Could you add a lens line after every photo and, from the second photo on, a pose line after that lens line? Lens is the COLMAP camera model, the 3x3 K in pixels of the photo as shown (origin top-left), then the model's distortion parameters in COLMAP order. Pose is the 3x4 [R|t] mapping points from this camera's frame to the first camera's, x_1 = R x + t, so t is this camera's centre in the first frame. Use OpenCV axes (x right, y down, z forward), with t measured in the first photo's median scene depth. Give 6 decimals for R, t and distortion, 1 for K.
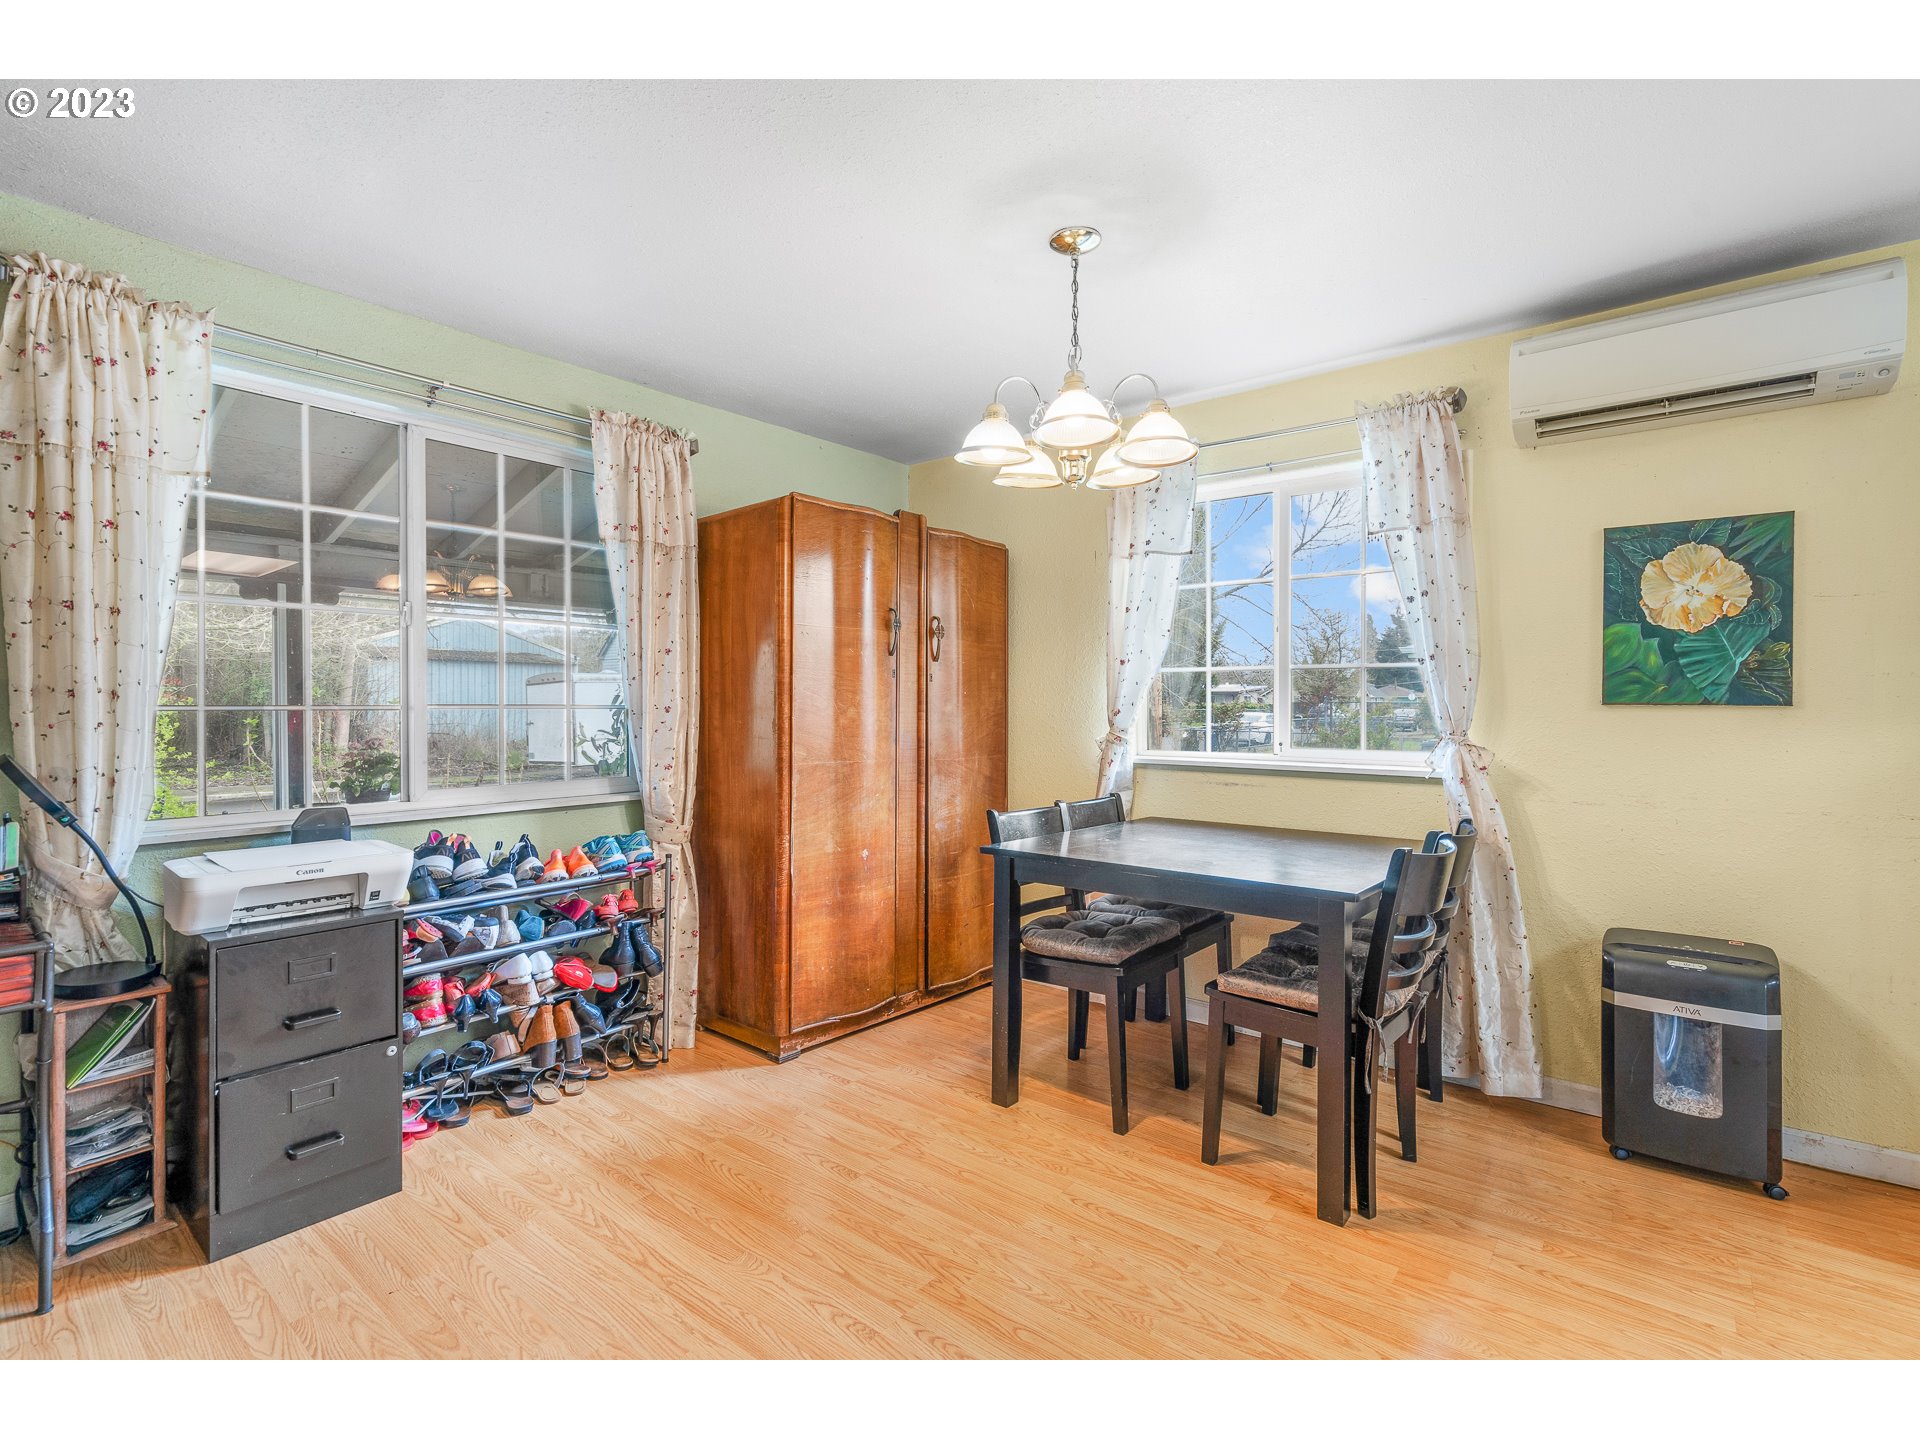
lens RADIAL K [[879.6, 0, 973.7], [0, 879.6, 715.5], [0, 0, 1]] dist [-0.002148, 0.000454]
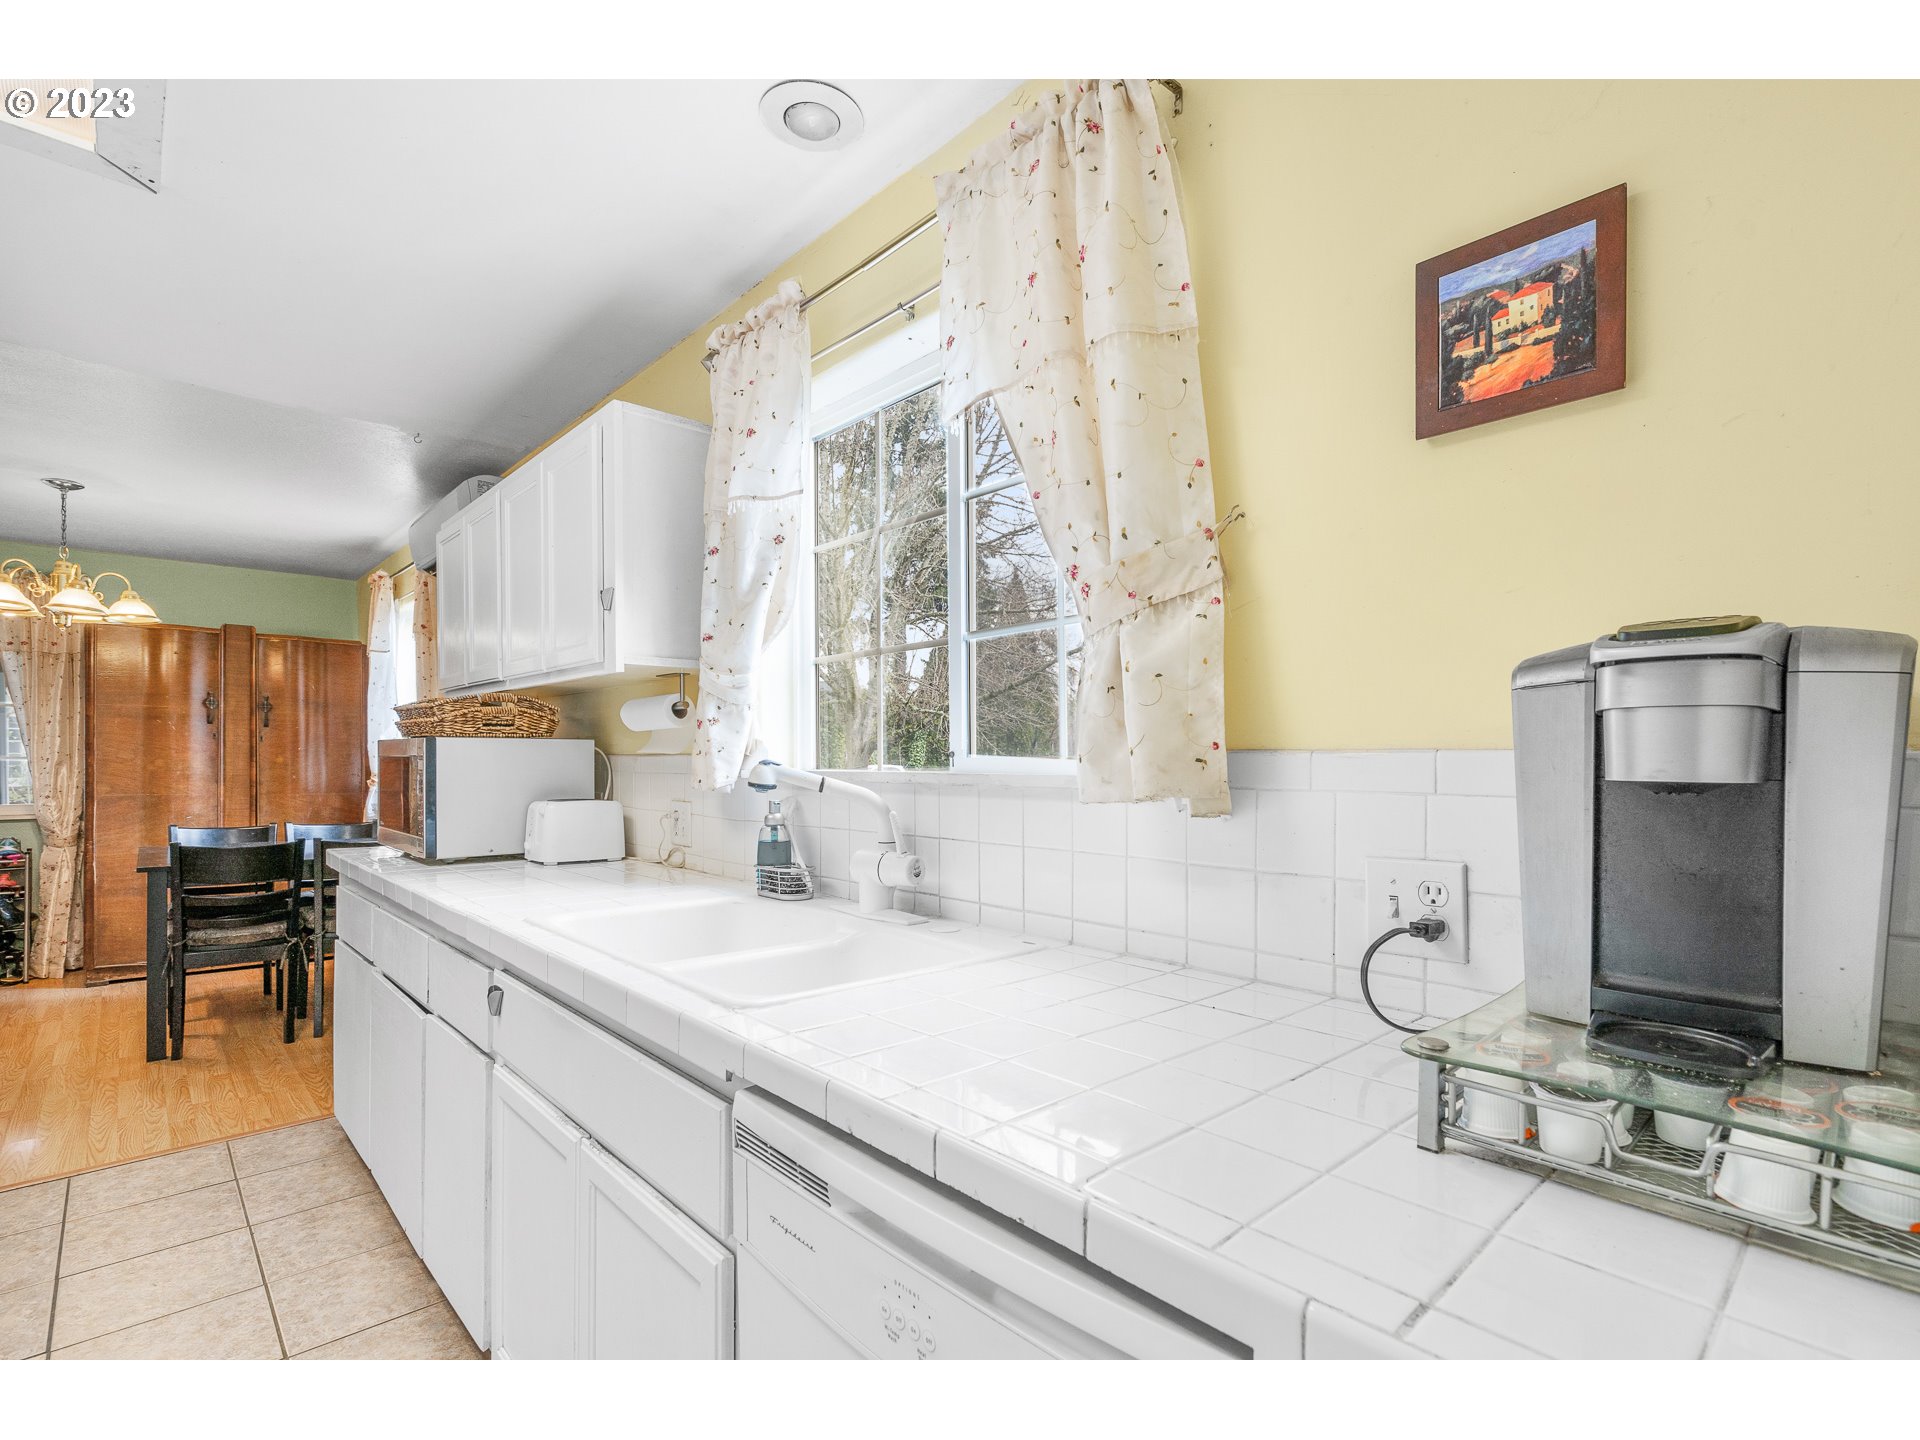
lens RADIAL K [[890.5, 0, 993.6], [0, 890.5, 767.4], [0, 0, 1]] dist [-0.001509, -0.001050]
pose [[0.991172, 0.007873, -0.132352, 1.538693], [-0.006774, 0.999939, 0.008753, -0.017908], [0.132412, -0.007779, 0.991164, -0.343772]]
